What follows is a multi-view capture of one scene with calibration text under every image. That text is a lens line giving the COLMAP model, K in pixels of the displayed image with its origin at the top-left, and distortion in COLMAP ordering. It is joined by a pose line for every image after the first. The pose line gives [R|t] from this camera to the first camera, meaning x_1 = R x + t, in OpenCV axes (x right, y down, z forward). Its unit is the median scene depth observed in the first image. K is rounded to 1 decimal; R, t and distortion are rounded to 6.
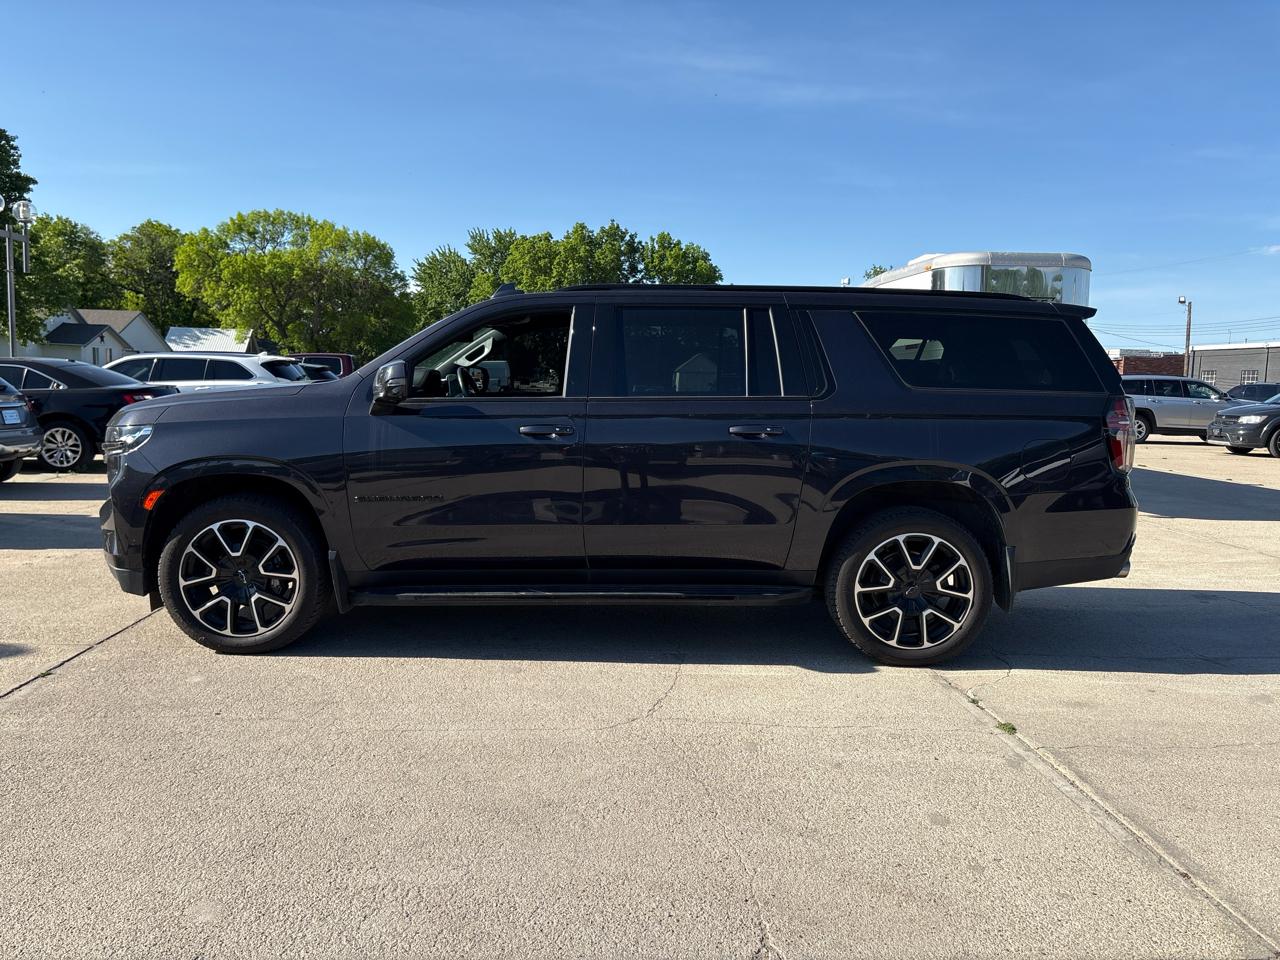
lens RADIAL K [[978.9, 0, 639.3], [0, 978.9, 486.0], [0, 0, 1]] dist [0.022937, -0.019732]
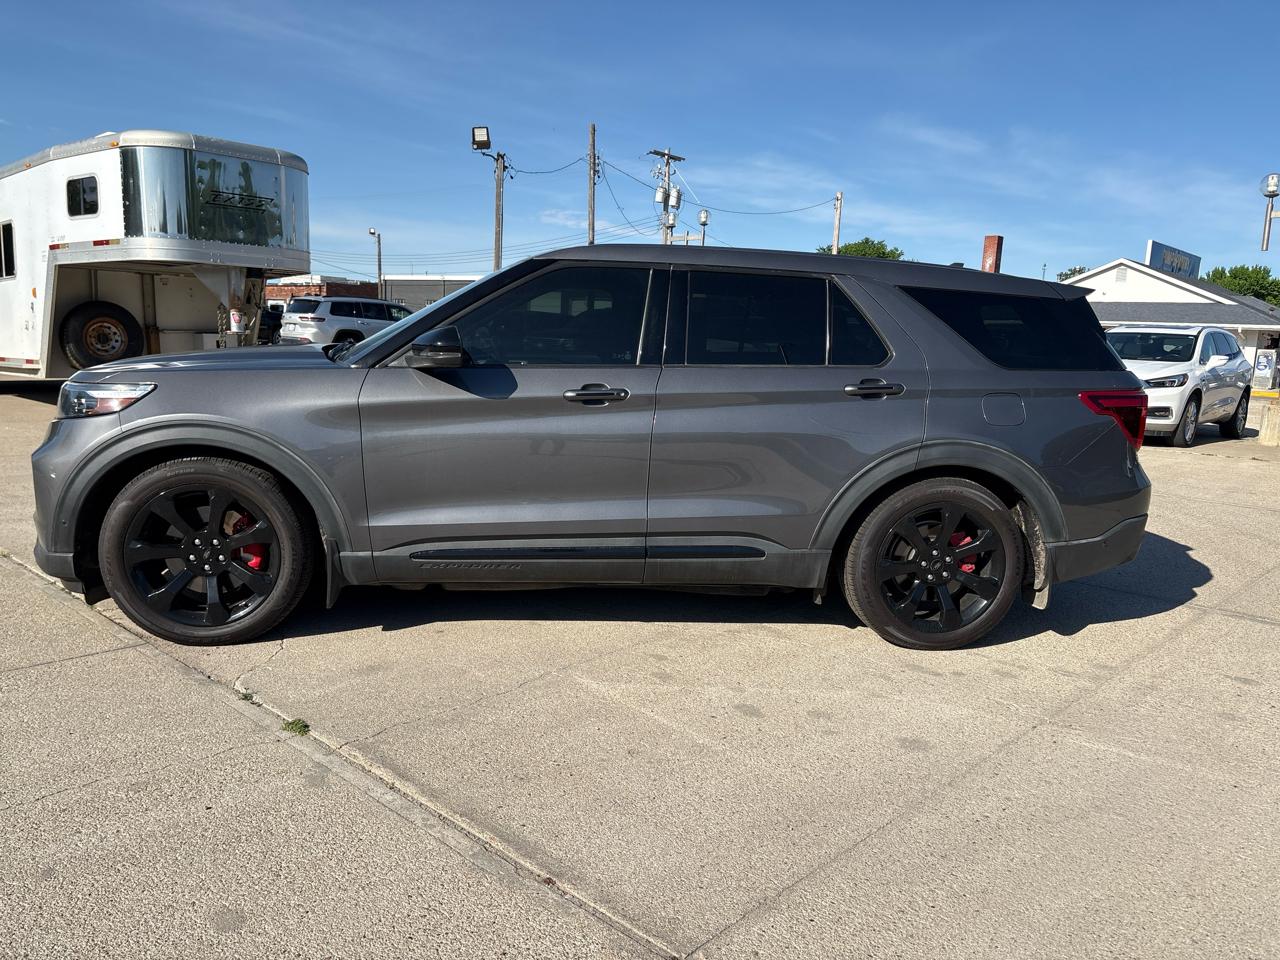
lens RADIAL K [[954.7, 0, 655.1], [0, 954.7, 497.4], [0, 0, 1]] dist [-0.005001, 0.012193]
pose [[0.708813, -0.110776, 0.696644, 0.078926], [0.045661, 0.992726, 0.111399, -0.002922], [-0.703917, -0.047152, 0.708715, 0.305357]]
